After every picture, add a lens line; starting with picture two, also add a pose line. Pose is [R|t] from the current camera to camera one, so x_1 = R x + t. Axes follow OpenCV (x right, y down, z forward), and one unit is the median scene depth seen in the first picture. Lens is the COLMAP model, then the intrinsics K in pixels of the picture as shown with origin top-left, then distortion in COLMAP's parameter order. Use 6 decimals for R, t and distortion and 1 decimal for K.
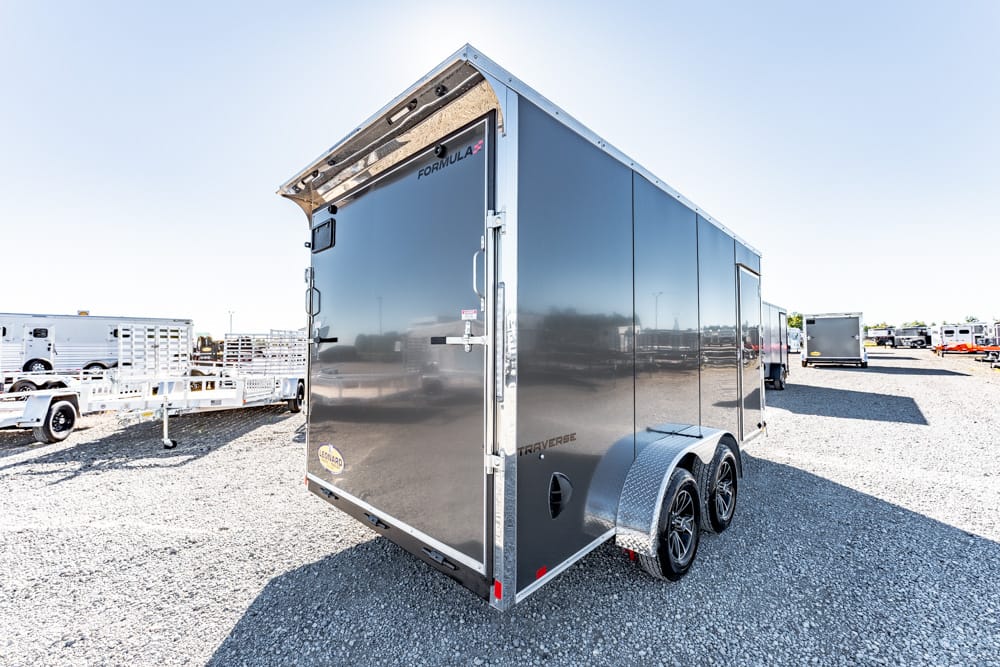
lens RADIAL K [[396.2, 0, 522.2], [0, 396.2, 329.8], [0, 0, 1]] dist [0.001153, -0.000090]
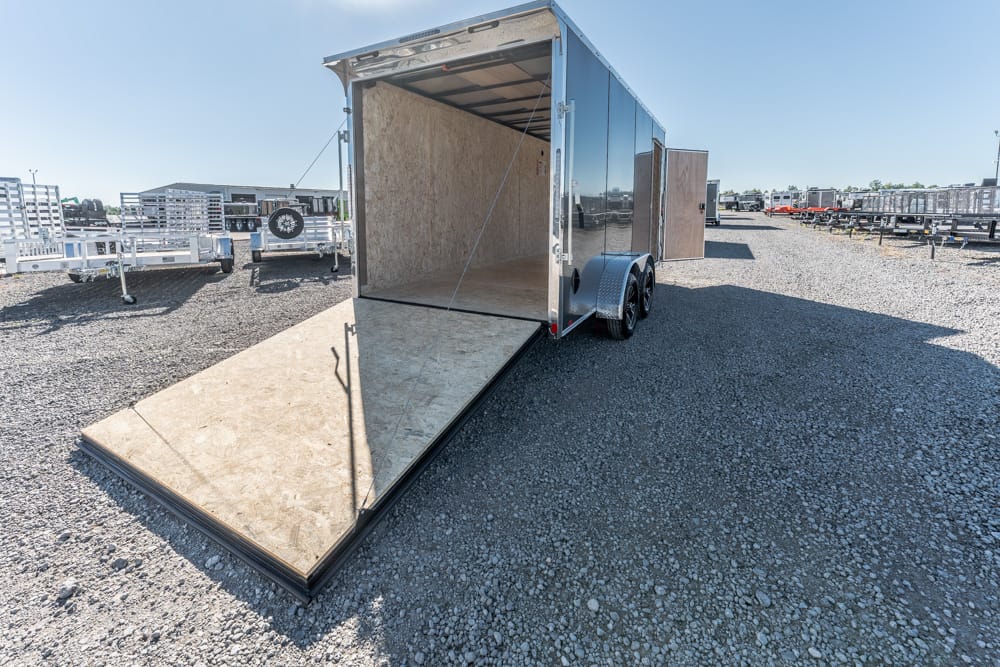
lens RADIAL K [[412.8, 0, 494.3], [0, 412.8, 250.5], [0, 0, 1]] dist [-0.002183, -0.000217]
pose [[0.974593, -0.023852, 0.222711, -0.397066], [-0.005163, 0.991657, 0.128800, 0.044396], [-0.223925, -0.126677, 0.966339, -0.365457]]
